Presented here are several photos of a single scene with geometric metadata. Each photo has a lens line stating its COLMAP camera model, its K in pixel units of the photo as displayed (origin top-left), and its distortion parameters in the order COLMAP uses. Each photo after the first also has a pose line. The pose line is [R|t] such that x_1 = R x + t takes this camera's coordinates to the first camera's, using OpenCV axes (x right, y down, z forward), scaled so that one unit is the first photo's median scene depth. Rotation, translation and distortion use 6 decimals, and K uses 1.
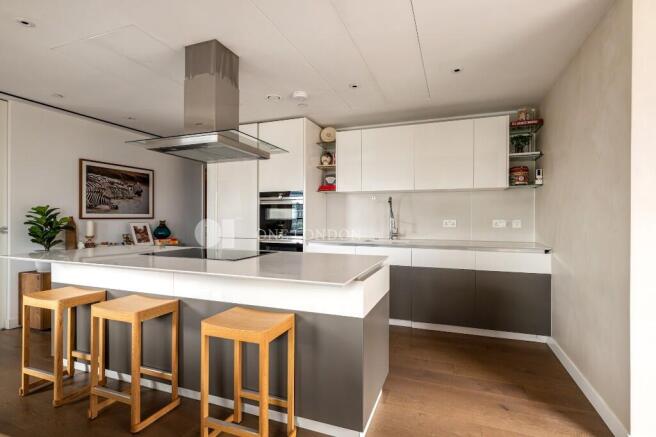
lens RADIAL K [[328.3, 0, 326.8], [0, 328.3, 220.9], [0, 0, 1]] dist [0.004058, 0.000147]
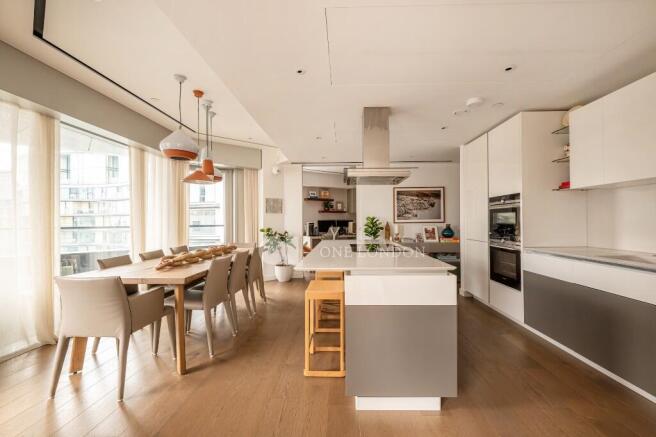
lens RADIAL K [[265.3, 0, 331.8], [0, 265.3, 219.6], [0, 0, 1]] dist [-0.001614, -0.000056]
pose [[0.331196, -0.011522, -0.943491, 0.421481], [0.000782, 0.999928, -0.011936, -0.008061], [0.943562, 0.003215, 0.331182, 0.245413]]
